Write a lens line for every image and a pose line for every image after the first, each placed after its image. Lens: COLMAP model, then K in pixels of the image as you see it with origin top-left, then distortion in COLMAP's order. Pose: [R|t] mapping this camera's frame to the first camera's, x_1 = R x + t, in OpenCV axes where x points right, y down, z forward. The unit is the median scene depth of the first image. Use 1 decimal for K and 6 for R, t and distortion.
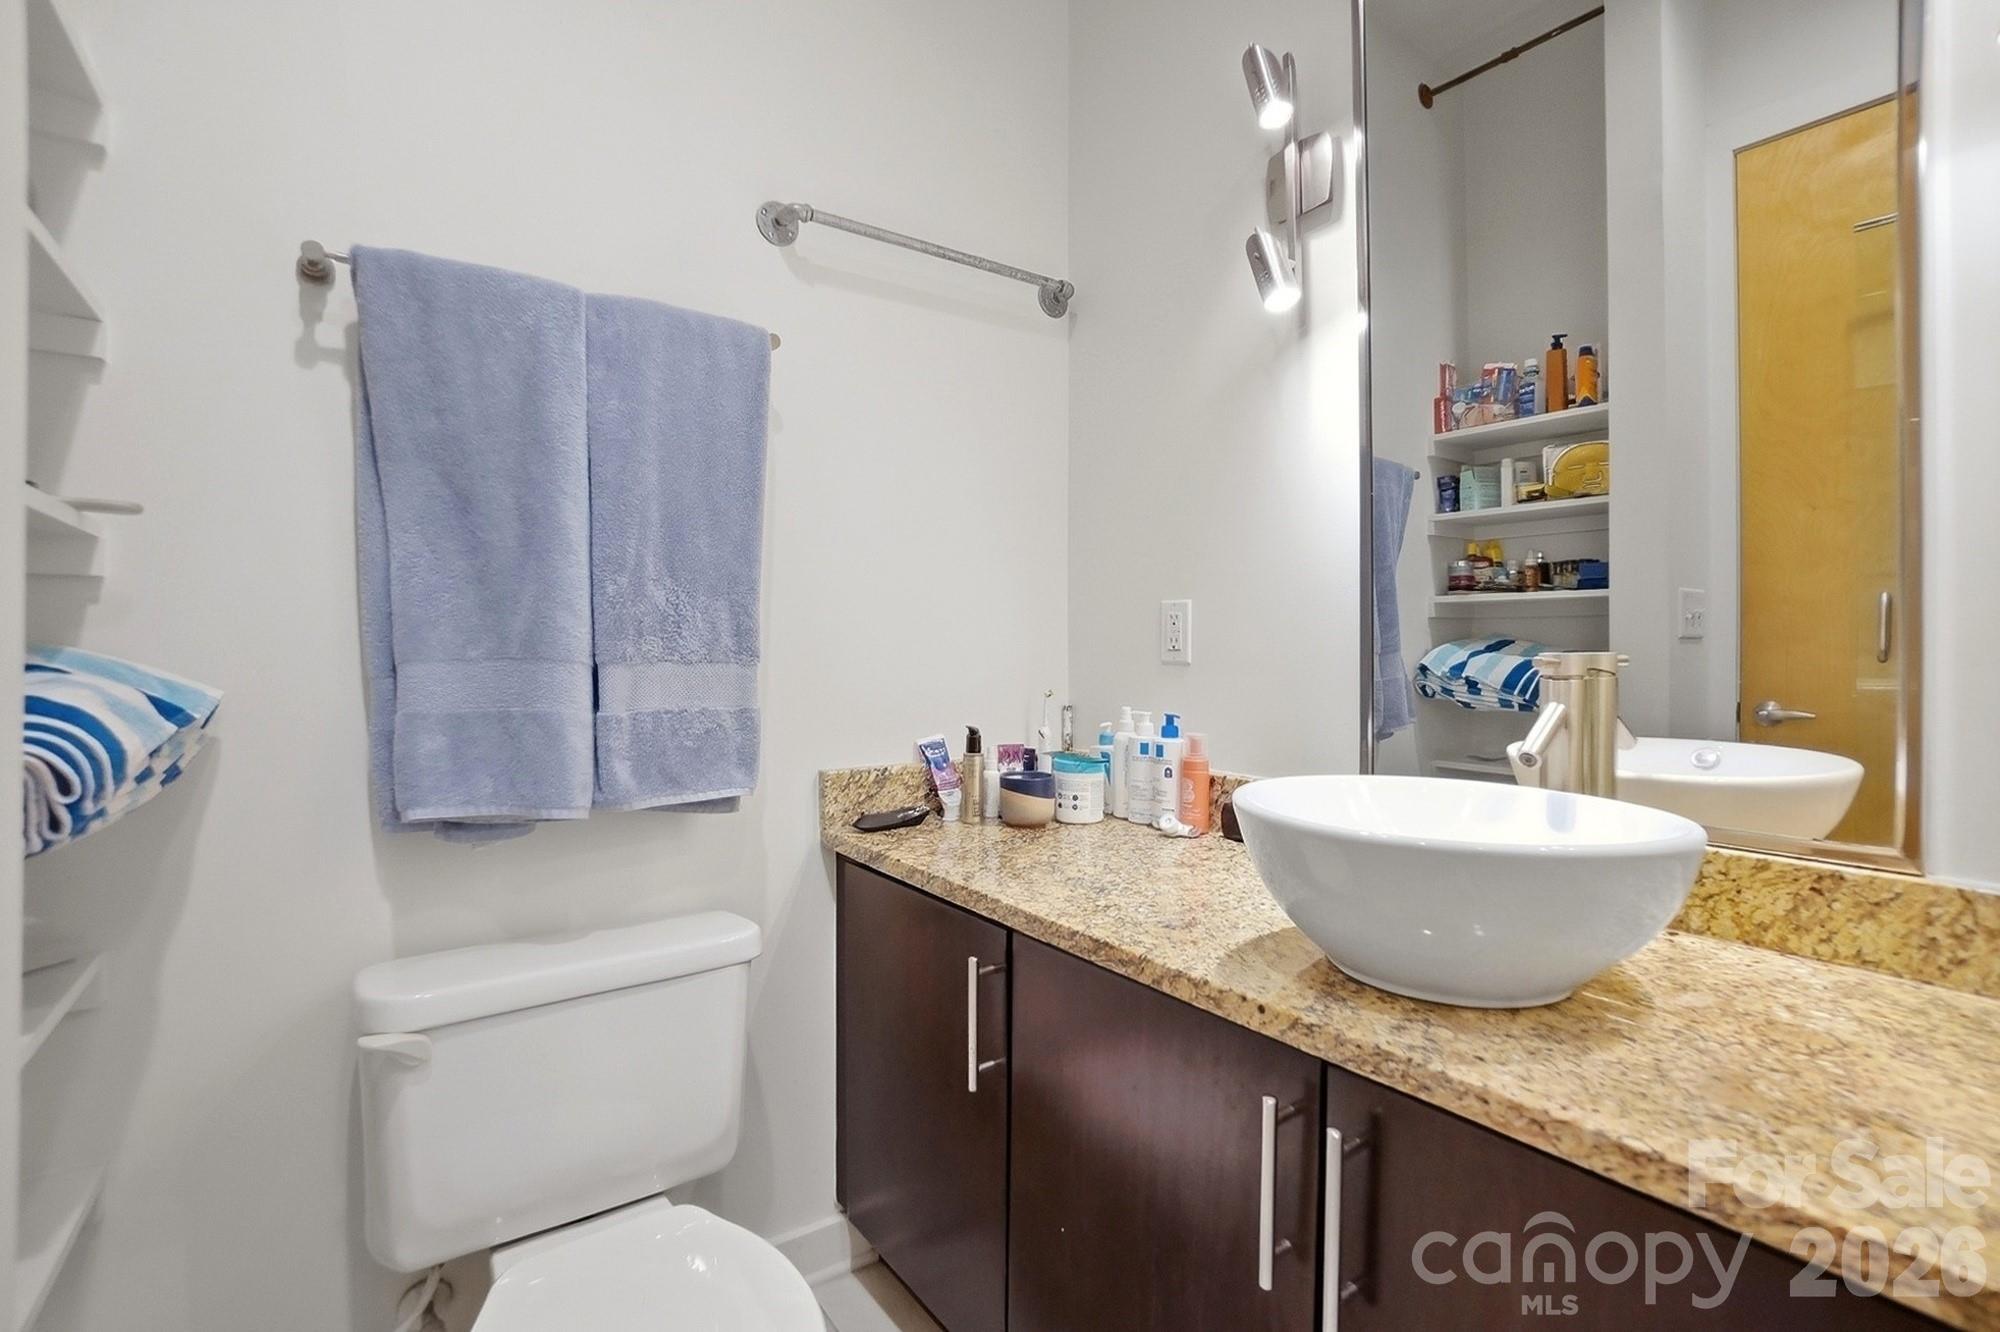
lens RADIAL K [[900.9, 0, 996.1], [0, 900.9, 671.6], [0, 0, 1]] dist [-0.066482, 0.021763]
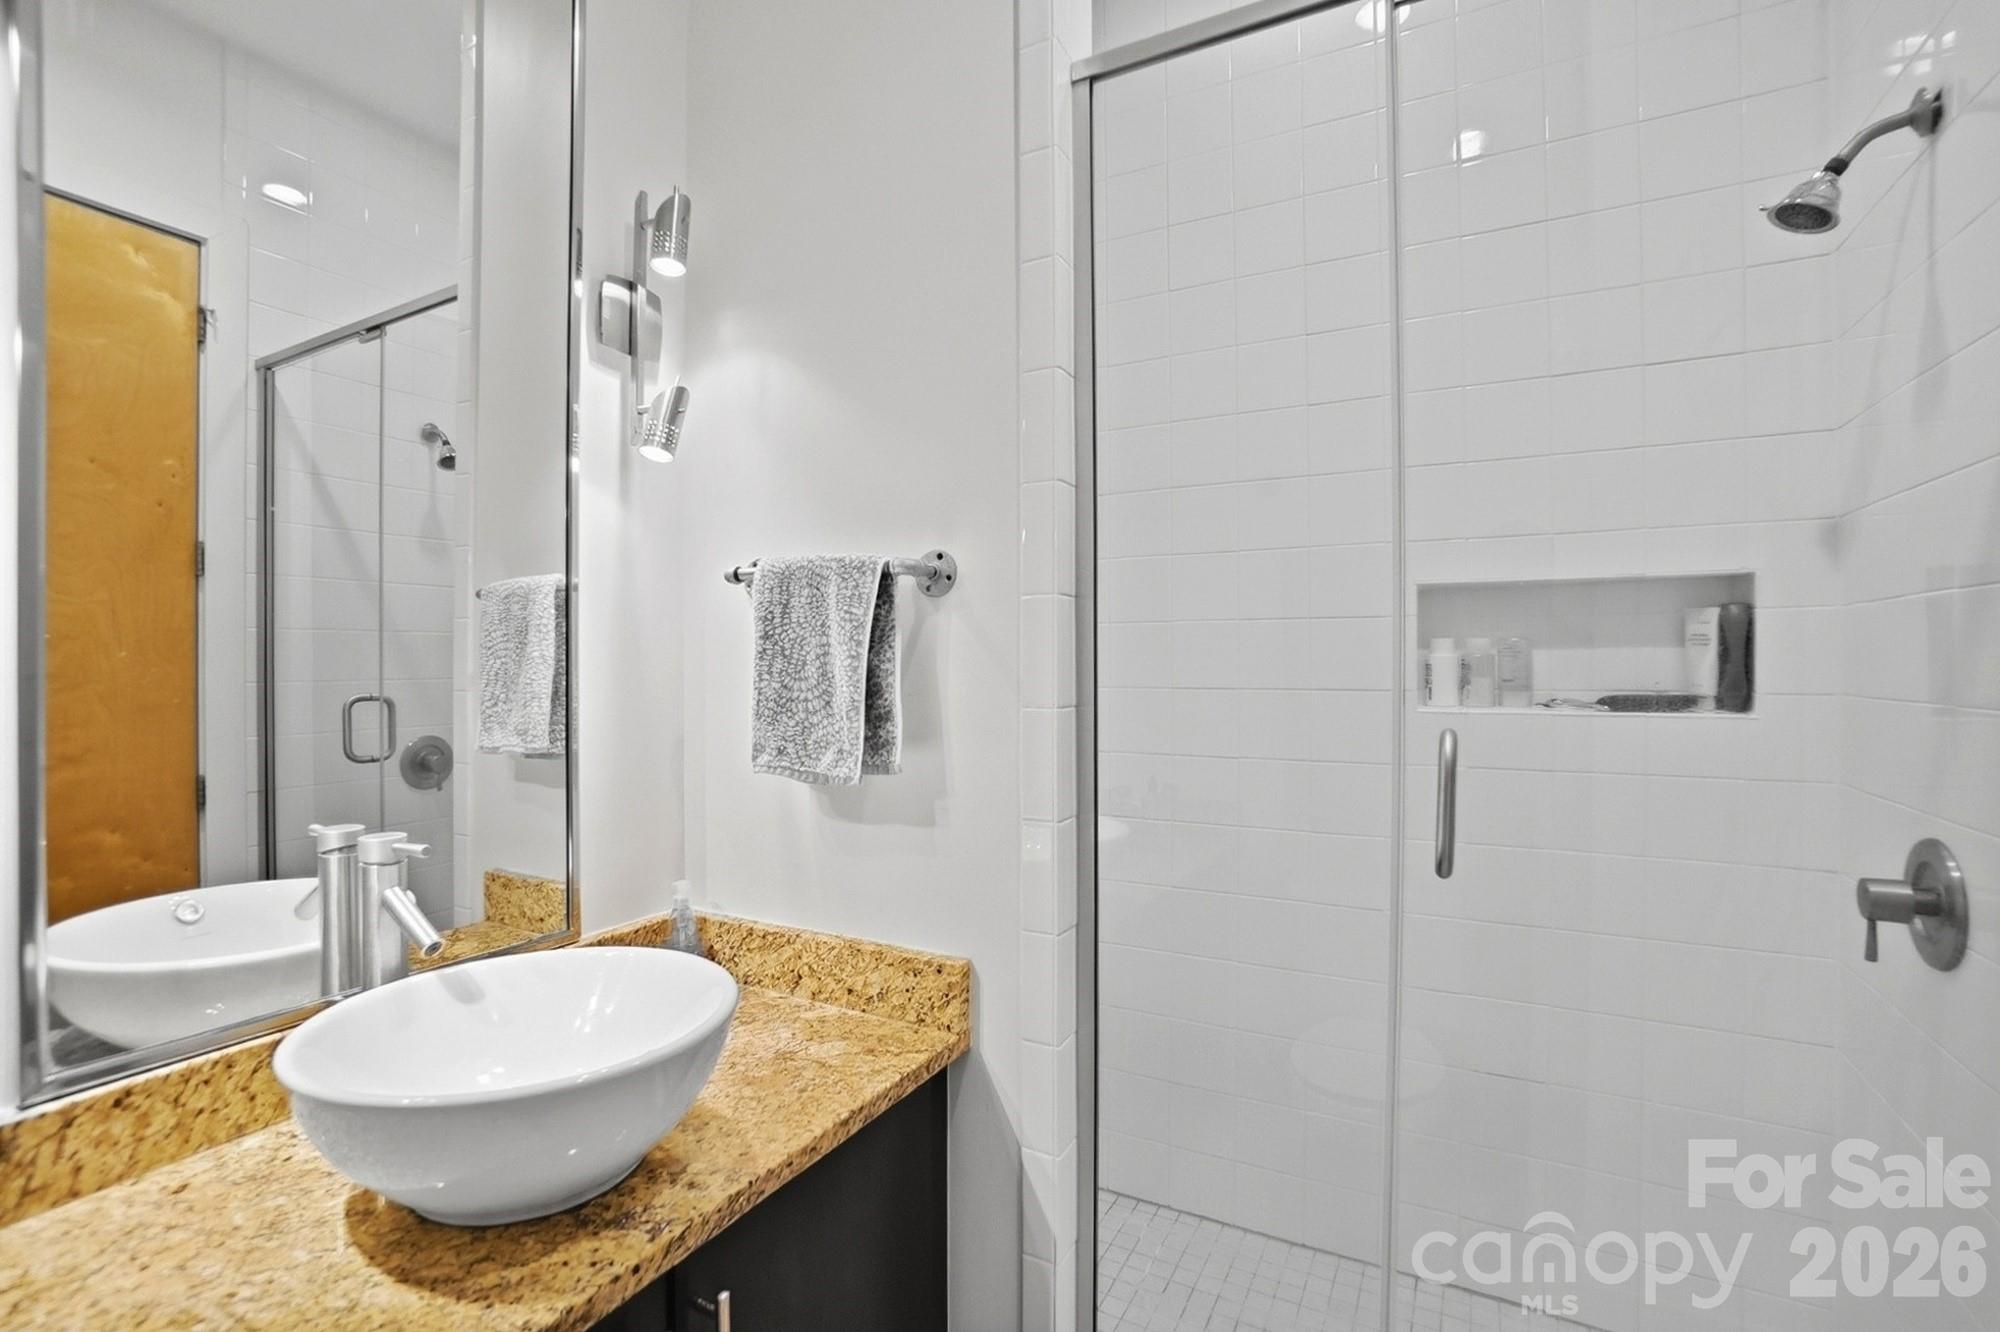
lens RADIAL K [[900.9, 0, 996.1], [0, 900.9, 671.6], [0, 0, 1]] dist [-0.066482, 0.021763]
pose [[-0.450553, -0.003328, 0.892743, -0.764907], [0.024919, 0.999557, 0.016303, -0.287148], [-0.892402, 0.029591, -0.450271, 1.150419]]
